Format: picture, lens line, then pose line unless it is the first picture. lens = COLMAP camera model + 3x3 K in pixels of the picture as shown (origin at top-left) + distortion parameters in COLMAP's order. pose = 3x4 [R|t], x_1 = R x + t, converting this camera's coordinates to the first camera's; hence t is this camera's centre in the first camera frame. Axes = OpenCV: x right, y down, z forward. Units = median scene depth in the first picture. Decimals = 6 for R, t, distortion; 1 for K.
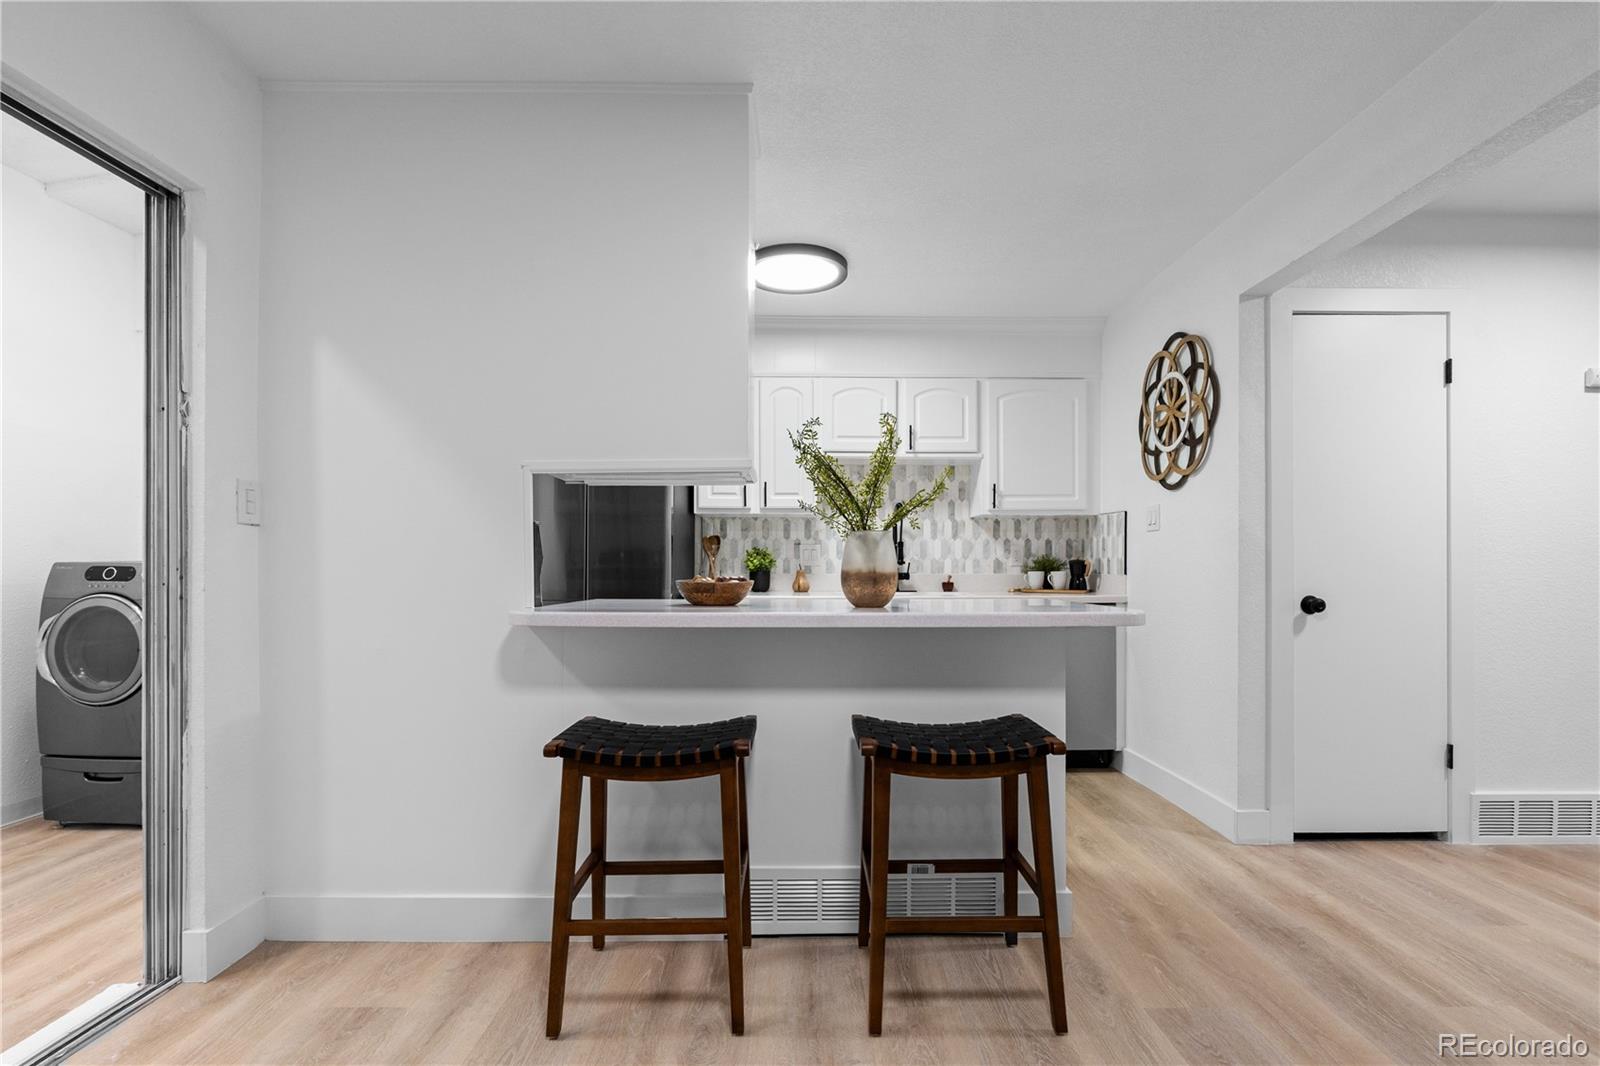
lens RADIAL K [[730.4, 0, 817.8], [0, 730.4, 567.3], [0, 0, 1]] dist [-0.012164, 0.006124]
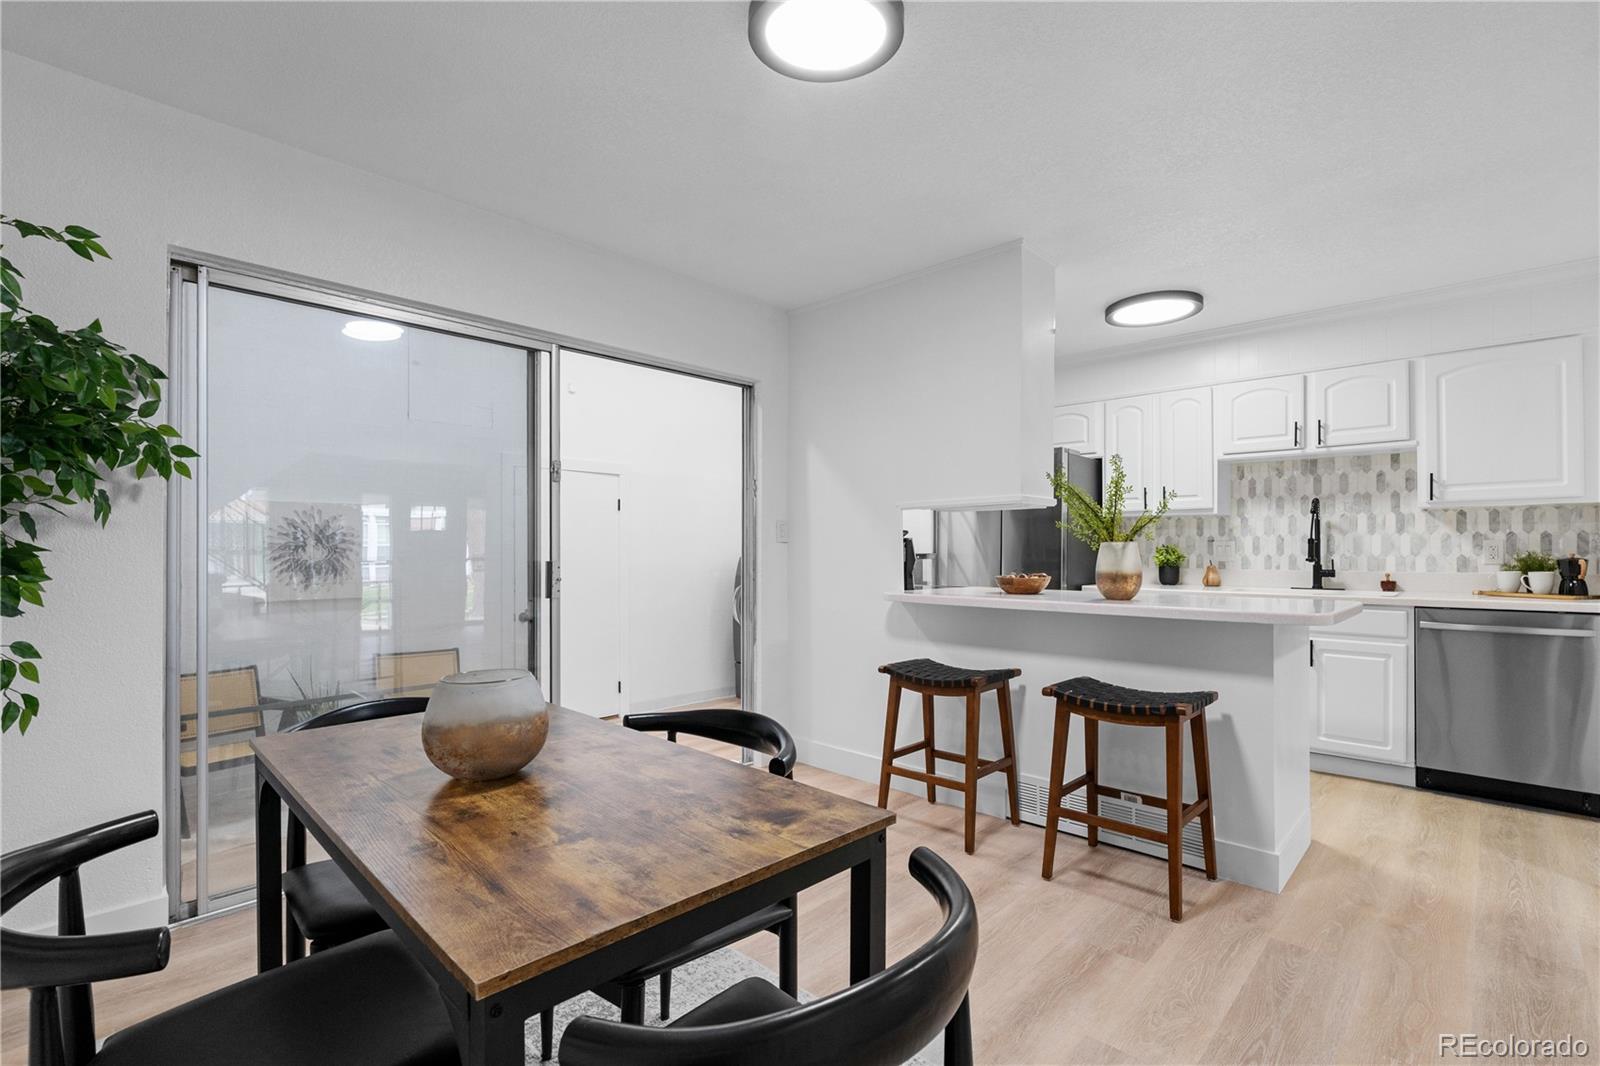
lens RADIAL K [[730.4, 0, 813.1], [0, 730.4, 548.4], [0, 0, 1]] dist [-0.012164, 0.006124]
pose [[0.719723, -0.002211, -0.694258, 0.298379], [-0.001301, 0.999989, -0.004532, -0.015793], [0.694260, 0.004165, 0.719712, -0.165288]]
